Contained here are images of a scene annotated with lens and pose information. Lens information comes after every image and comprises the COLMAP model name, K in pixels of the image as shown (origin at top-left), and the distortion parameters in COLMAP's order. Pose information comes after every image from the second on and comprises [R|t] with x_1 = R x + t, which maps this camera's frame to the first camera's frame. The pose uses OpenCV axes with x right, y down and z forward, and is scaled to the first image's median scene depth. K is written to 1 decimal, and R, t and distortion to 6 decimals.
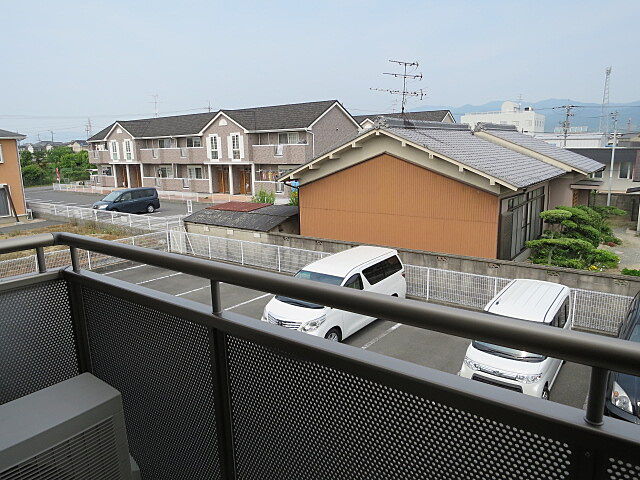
lens RADIAL K [[460.6, 0, 320.0], [0, 460.6, 240.0], [0, 0, 1]] dist [-0.002782, -0.001747]
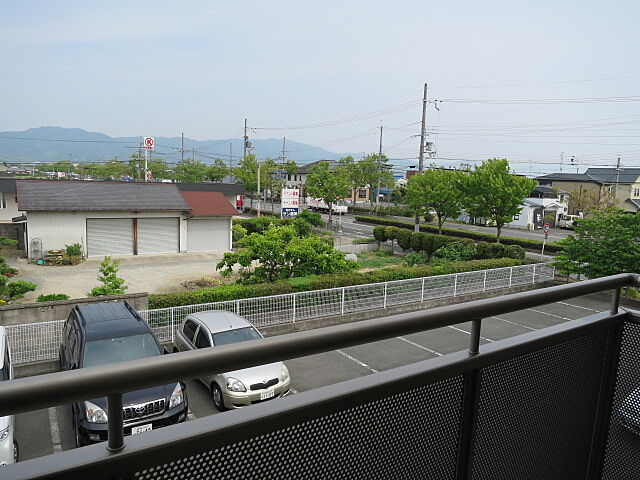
lens RADIAL K [[482.8, 0, 320.0], [0, 482.8, 240.0], [0, 0, 1]] dist [-0.112993, 0.000623]
pose [[0.355231, -0.090806, 0.930357, -0.115478], [0.149195, 0.988020, 0.039469, -0.015426], [-0.922796, 0.124784, 0.364523, 0.083217]]
